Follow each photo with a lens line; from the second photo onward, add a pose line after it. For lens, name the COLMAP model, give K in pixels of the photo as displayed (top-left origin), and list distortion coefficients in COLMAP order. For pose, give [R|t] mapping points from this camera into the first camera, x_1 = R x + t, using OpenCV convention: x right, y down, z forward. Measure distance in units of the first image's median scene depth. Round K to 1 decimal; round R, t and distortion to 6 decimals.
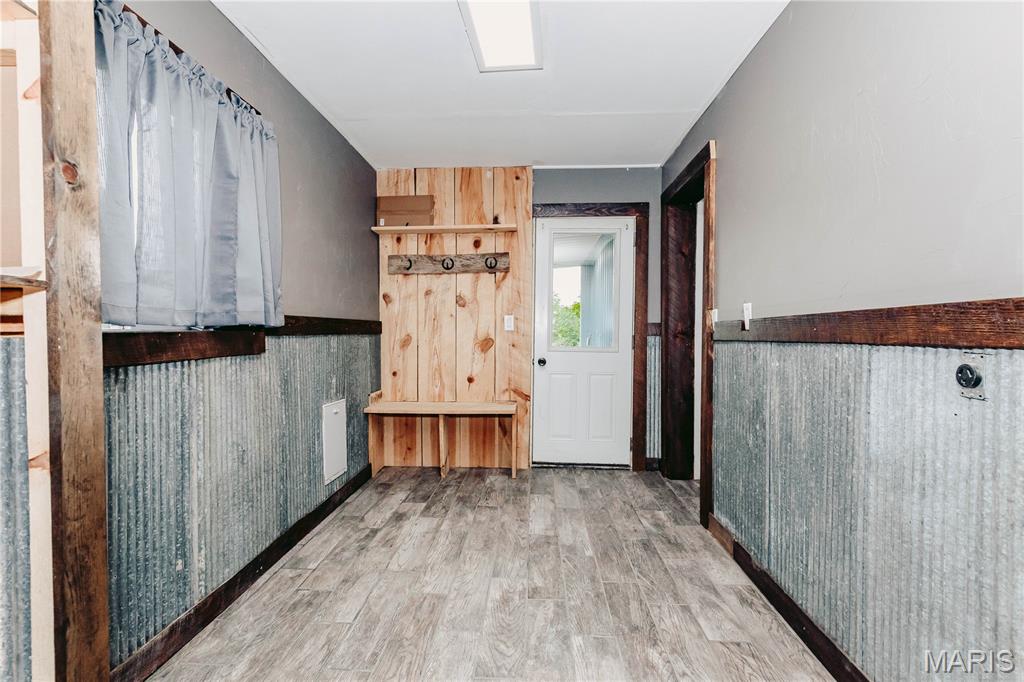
lens RADIAL K [[471.0, 0, 511.9], [0, 471.0, 343.5], [0, 0, 1]] dist [0.003938, -0.000006]
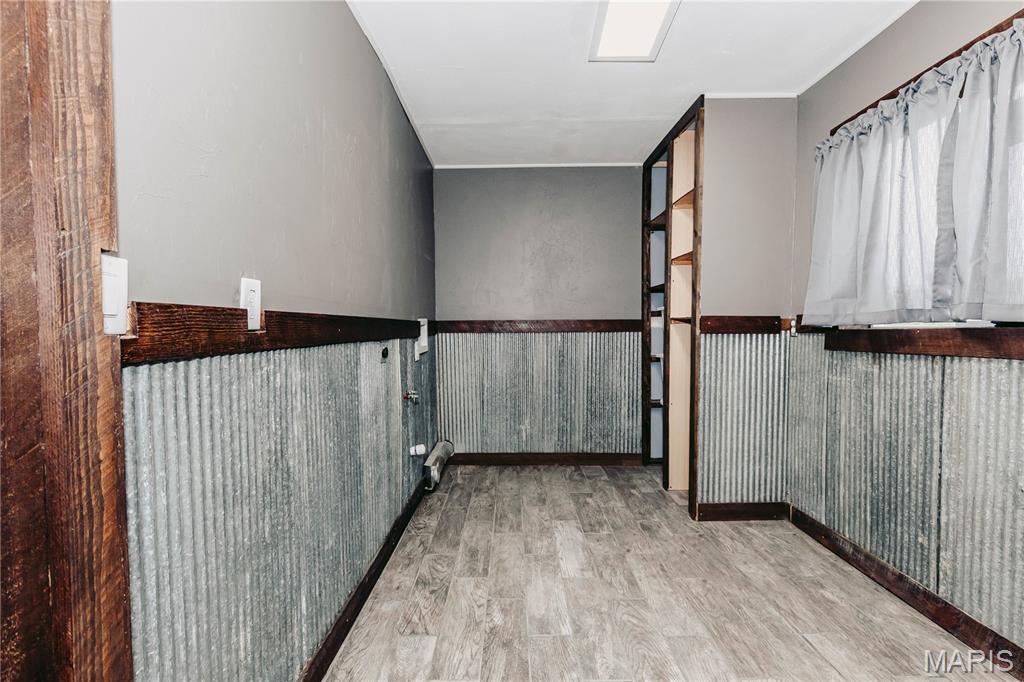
lens RADIAL K [[471.0, 0, 511.9], [0, 471.0, 343.5], [0, 0, 1]] dist [0.003938, -0.000006]
pose [[-0.998611, 0.007855, -0.052091, 0.319212], [0.004764, 0.998235, 0.059193, -0.060348], [0.052464, 0.058862, -0.996887, 2.069748]]
